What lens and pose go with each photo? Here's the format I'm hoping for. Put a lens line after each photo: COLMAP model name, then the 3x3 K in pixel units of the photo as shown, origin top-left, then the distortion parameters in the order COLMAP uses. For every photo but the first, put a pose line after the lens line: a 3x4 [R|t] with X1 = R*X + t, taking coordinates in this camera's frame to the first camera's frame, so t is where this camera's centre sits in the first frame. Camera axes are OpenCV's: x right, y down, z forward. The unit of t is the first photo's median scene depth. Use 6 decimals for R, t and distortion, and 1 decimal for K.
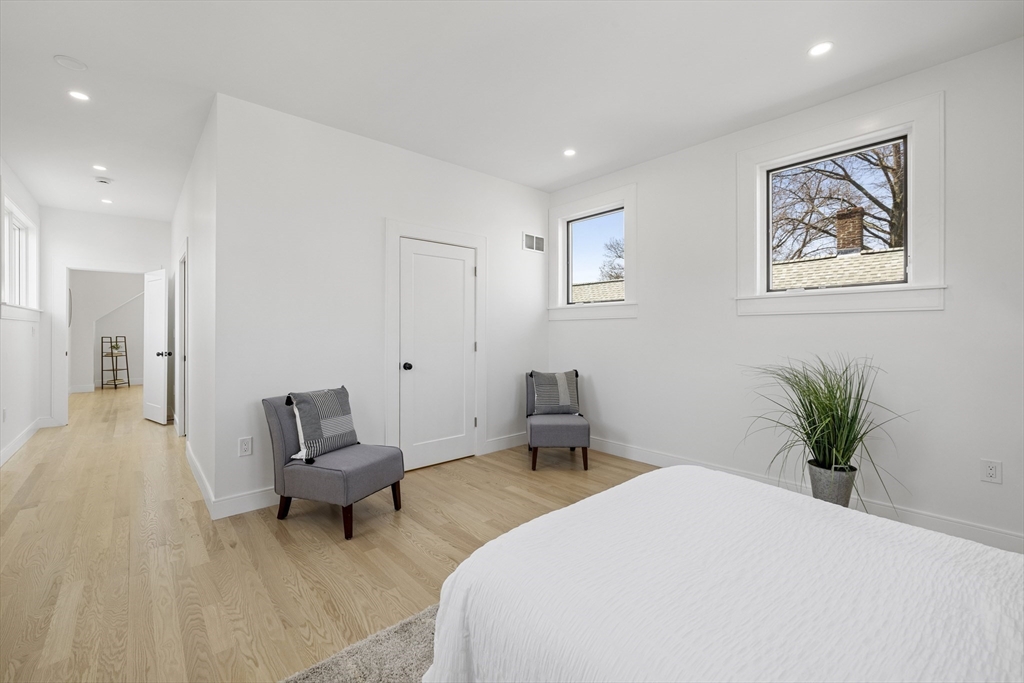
lens RADIAL K [[433.6, 0, 514.2], [0, 433.6, 333.0], [0, 0, 1]] dist [0.012274, 0.000042]
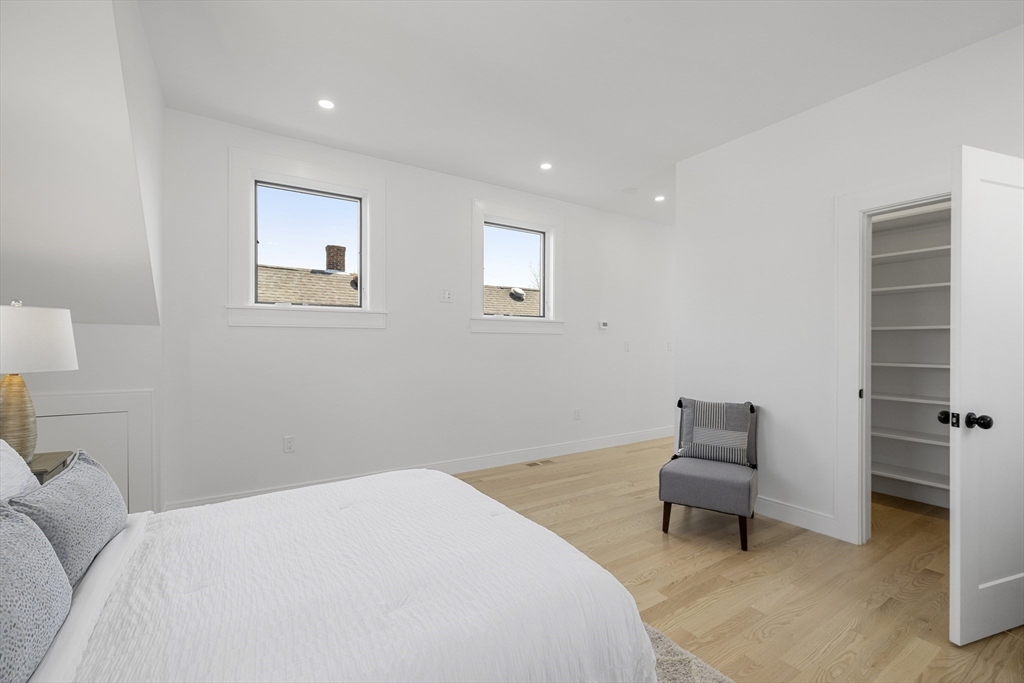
lens RADIAL K [[433.6, 0, 507.0], [0, 433.6, 343.6], [0, 0, 1]] dist [0.012274, 0.000042]
pose [[-0.154496, -0.012045, -0.987920, 0.846247], [-0.009939, 0.999894, -0.010637, 0.009355], [0.987943, 0.008176, -0.154599, 0.832589]]
